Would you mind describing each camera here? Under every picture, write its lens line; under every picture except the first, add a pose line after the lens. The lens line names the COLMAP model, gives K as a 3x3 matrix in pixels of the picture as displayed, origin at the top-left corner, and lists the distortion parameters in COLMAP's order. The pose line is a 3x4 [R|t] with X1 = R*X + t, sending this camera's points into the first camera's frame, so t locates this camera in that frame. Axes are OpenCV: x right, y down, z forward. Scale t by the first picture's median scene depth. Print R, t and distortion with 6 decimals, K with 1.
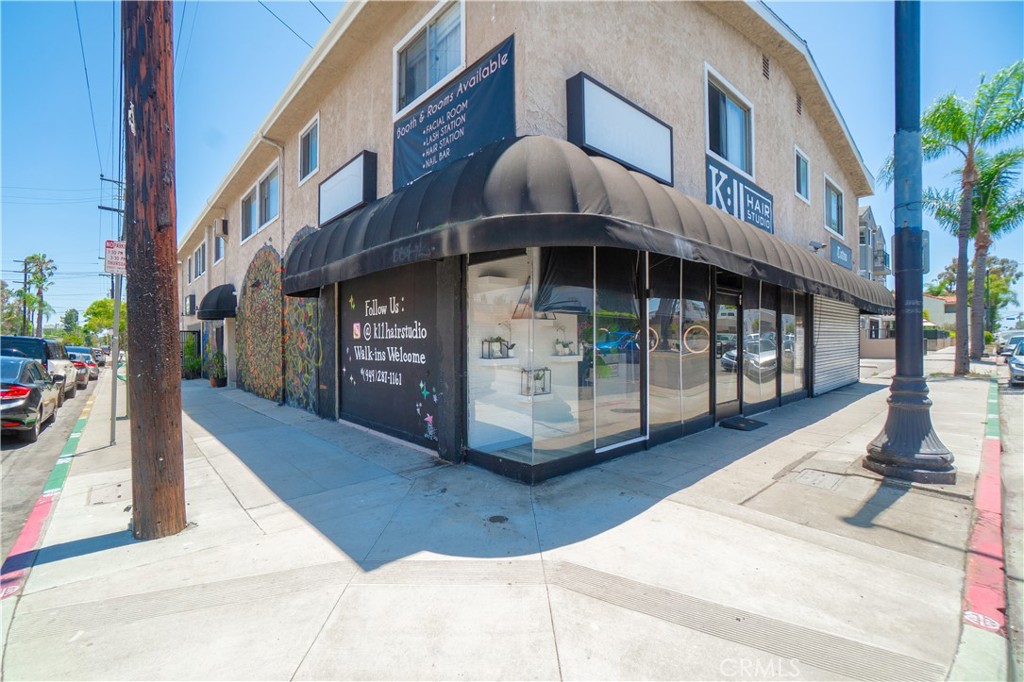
lens RADIAL K [[450.9, 0, 507.2], [0, 450.9, 340.4], [0, 0, 1]] dist [-0.042852, 0.006863]
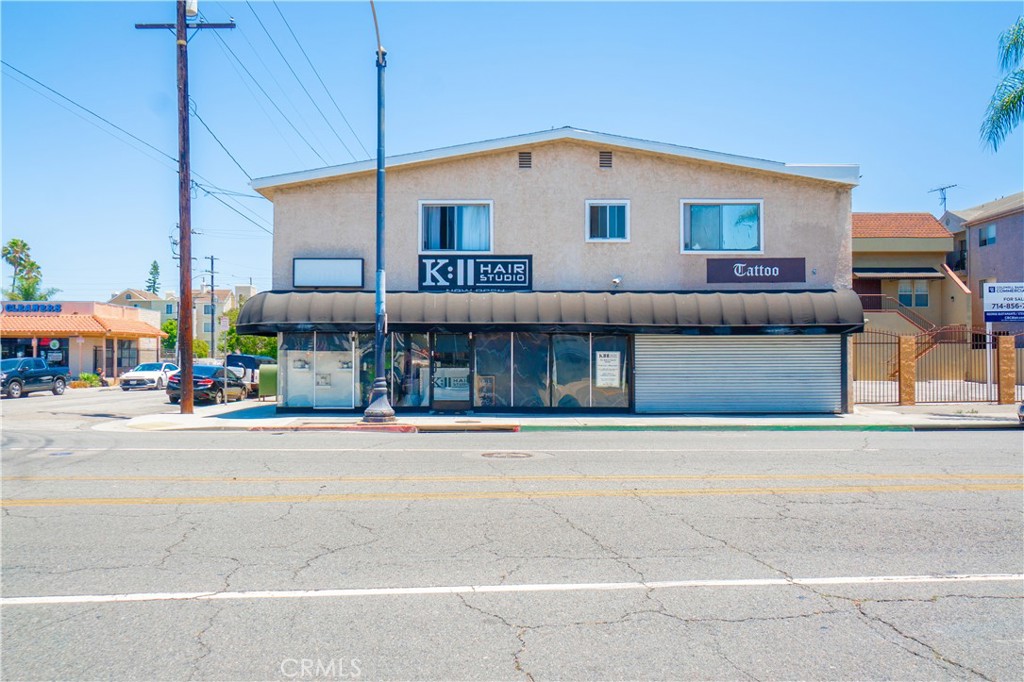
lens RADIAL K [[819.5, 0, 513.3], [0, 819.5, 349.2], [0, 0, 1]] dist [0.019505, 0.000732]
pose [[0.762576, -0.001430, -0.646897, 2.708483], [-0.006230, 0.999935, -0.009555, -0.019945], [0.646869, 0.011316, 0.762518, -1.164027]]
